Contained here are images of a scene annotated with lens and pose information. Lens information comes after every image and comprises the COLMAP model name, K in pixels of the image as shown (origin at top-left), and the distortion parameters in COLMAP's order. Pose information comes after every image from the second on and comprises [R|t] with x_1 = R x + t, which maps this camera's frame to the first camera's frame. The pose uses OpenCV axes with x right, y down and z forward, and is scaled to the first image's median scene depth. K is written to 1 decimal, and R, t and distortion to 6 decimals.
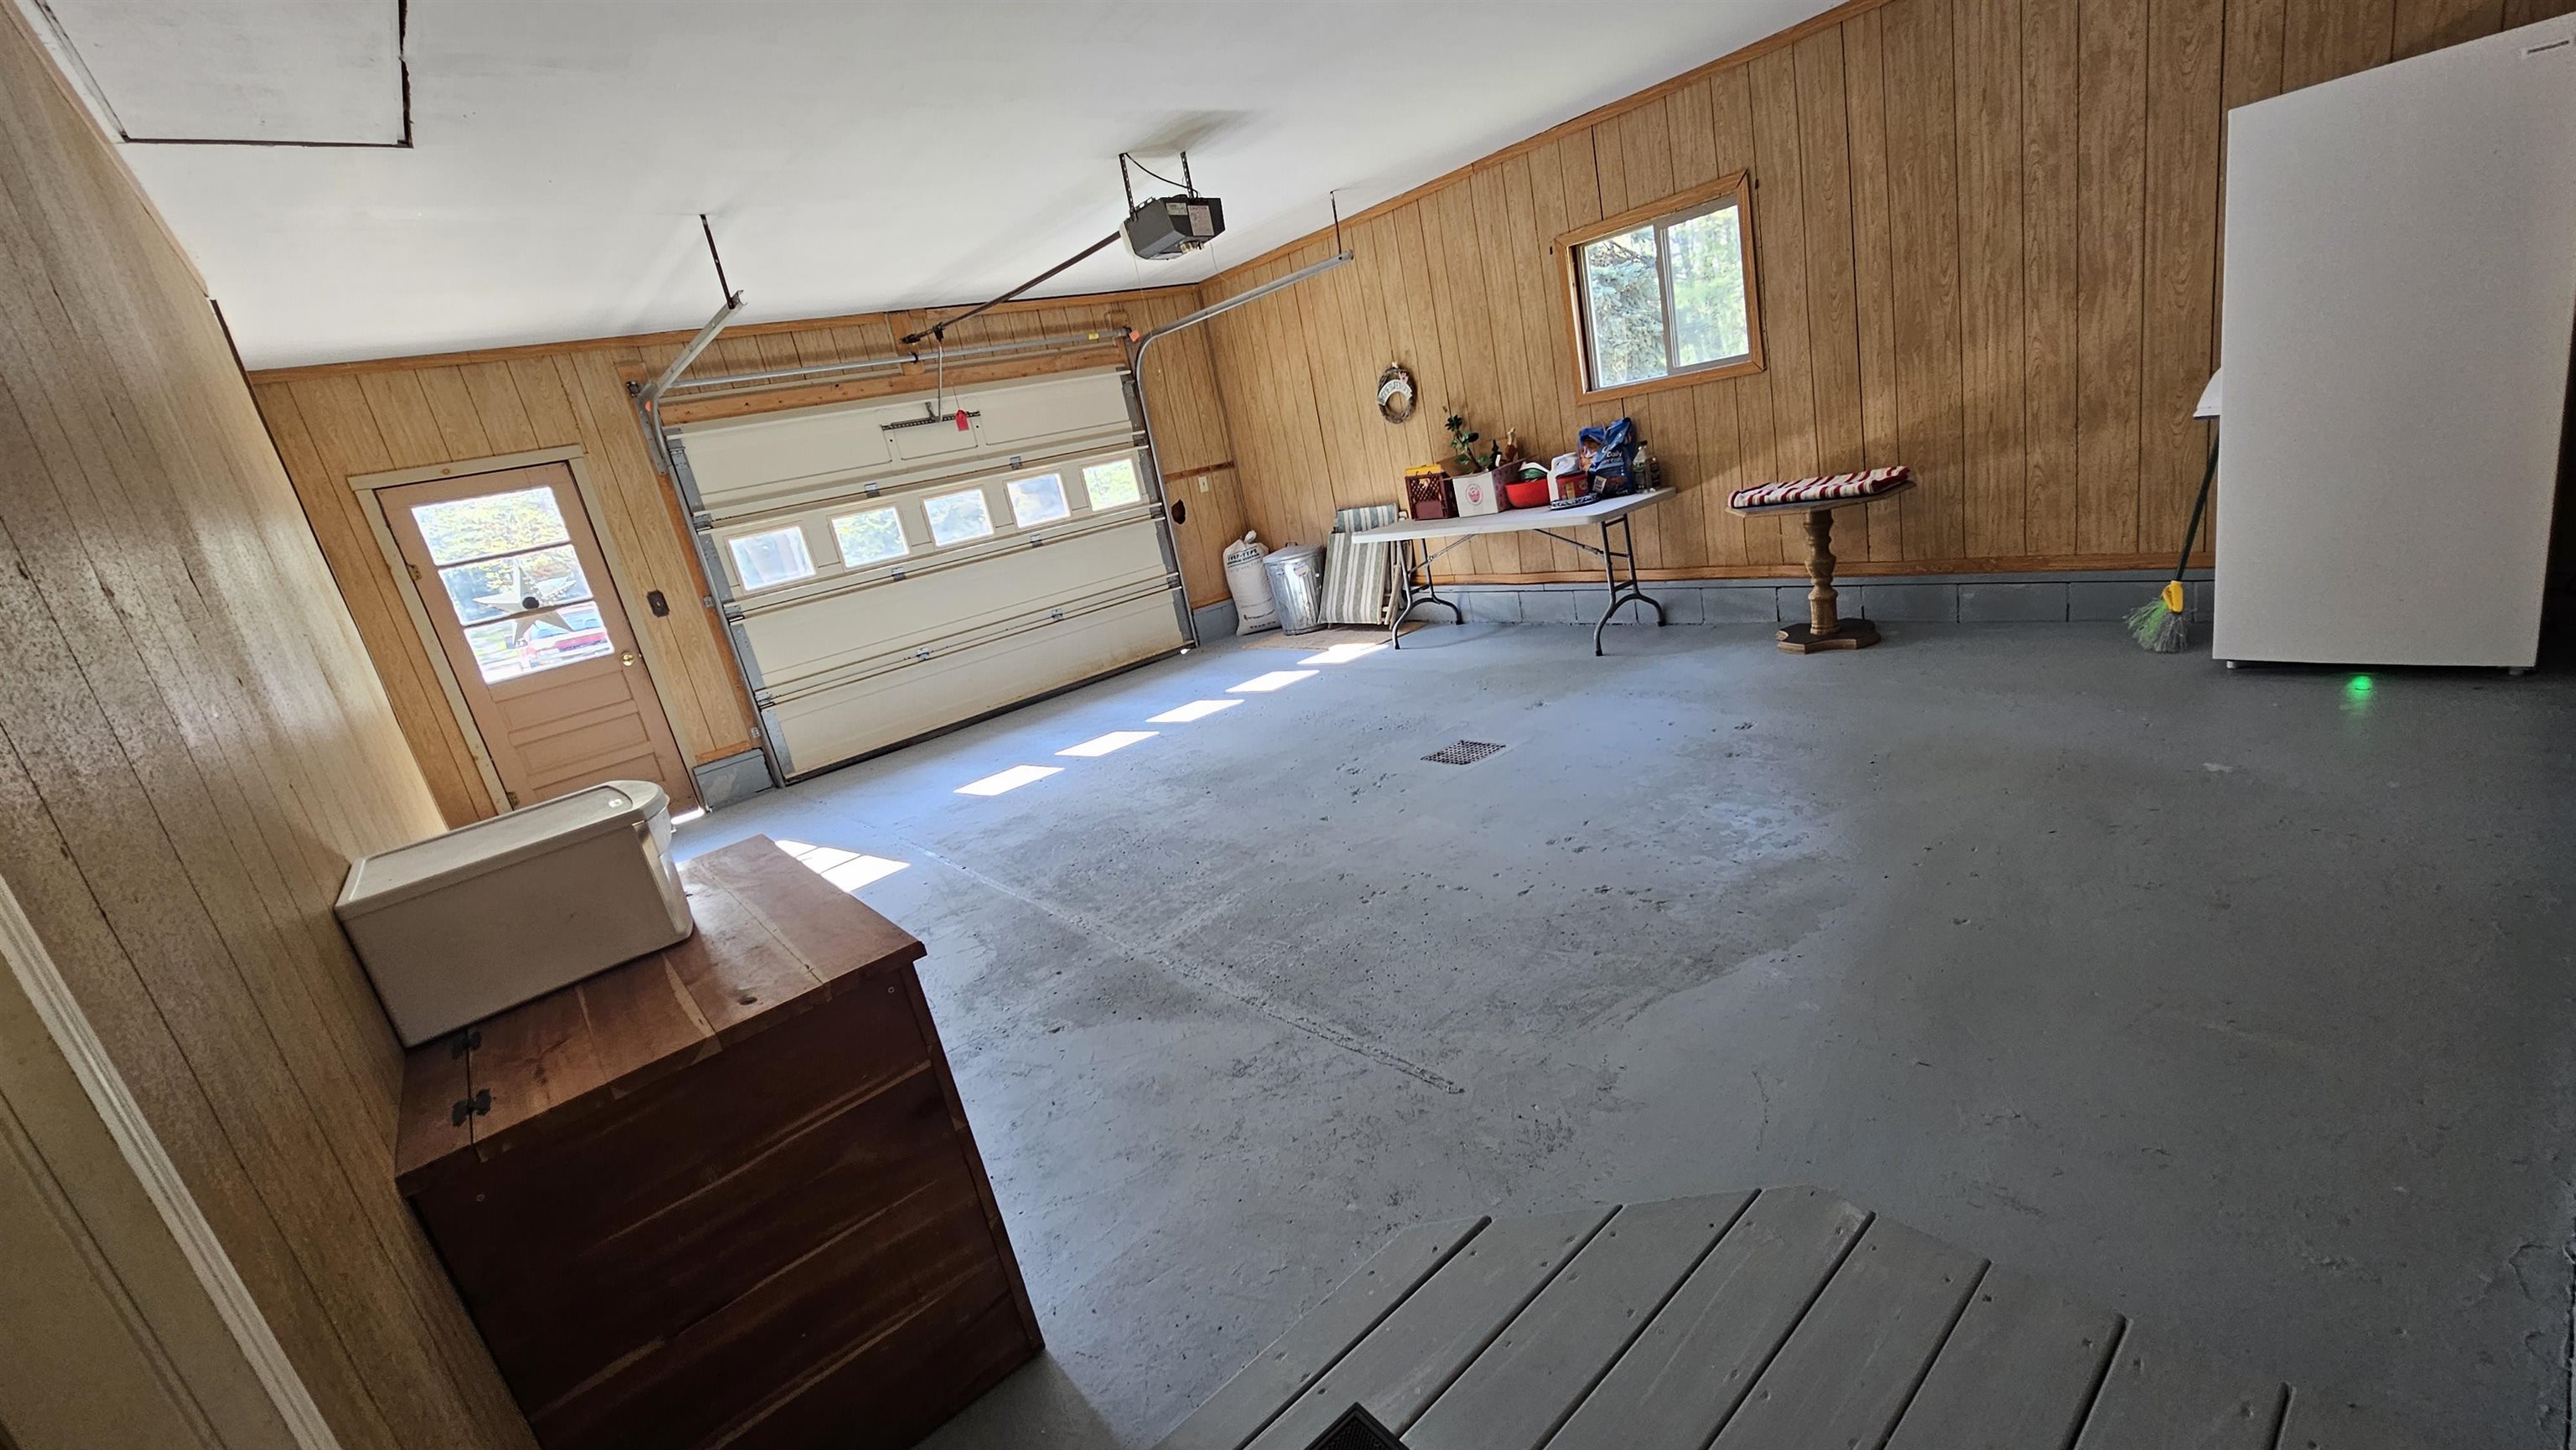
lens RADIAL K [[1056.7, 0, 1307.3], [0, 1056.7, 735.9], [0, 0, 1]] dist [-0.001339, -0.000298]
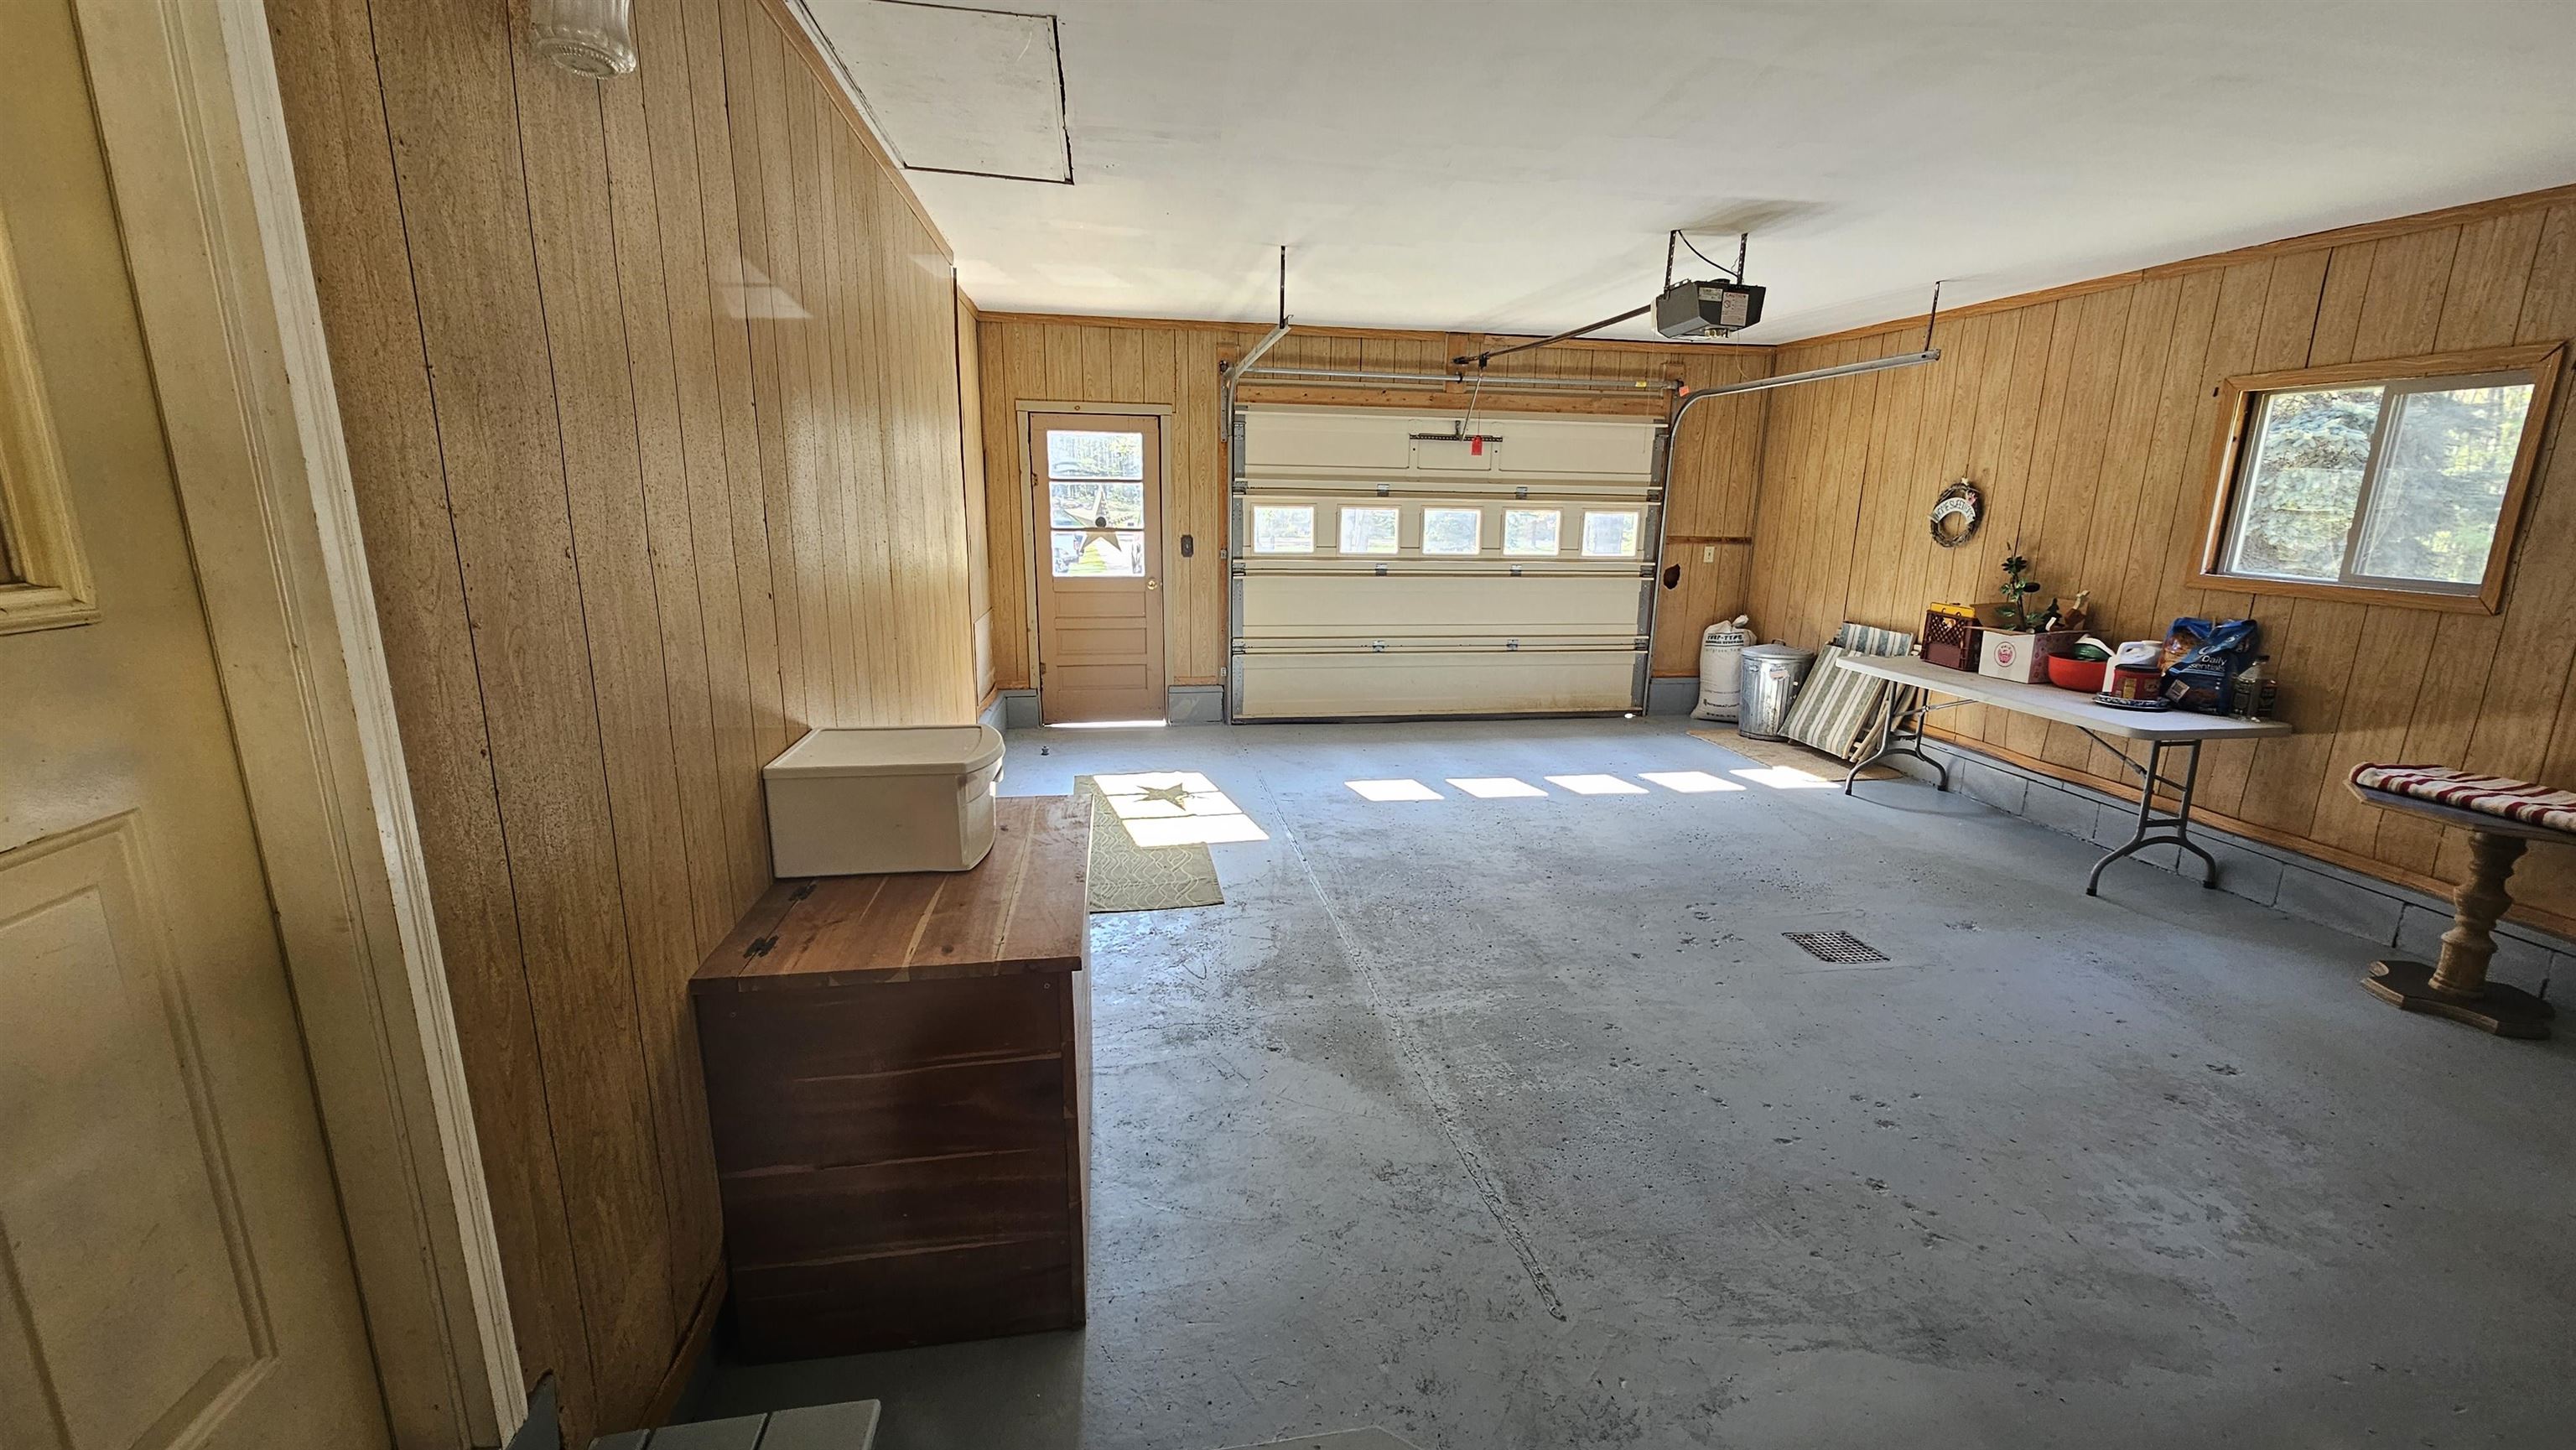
lens RADIAL K [[1056.7, 0, 1305.8], [0, 1056.7, 735.4], [0, 0, 1]] dist [-0.001339, -0.000298]
pose [[0.842478, 0.318830, -0.434257, 0.089546], [-0.317306, 0.945086, 0.078291, -0.068350], [0.435371, 0.071834, 0.897380, 0.014642]]
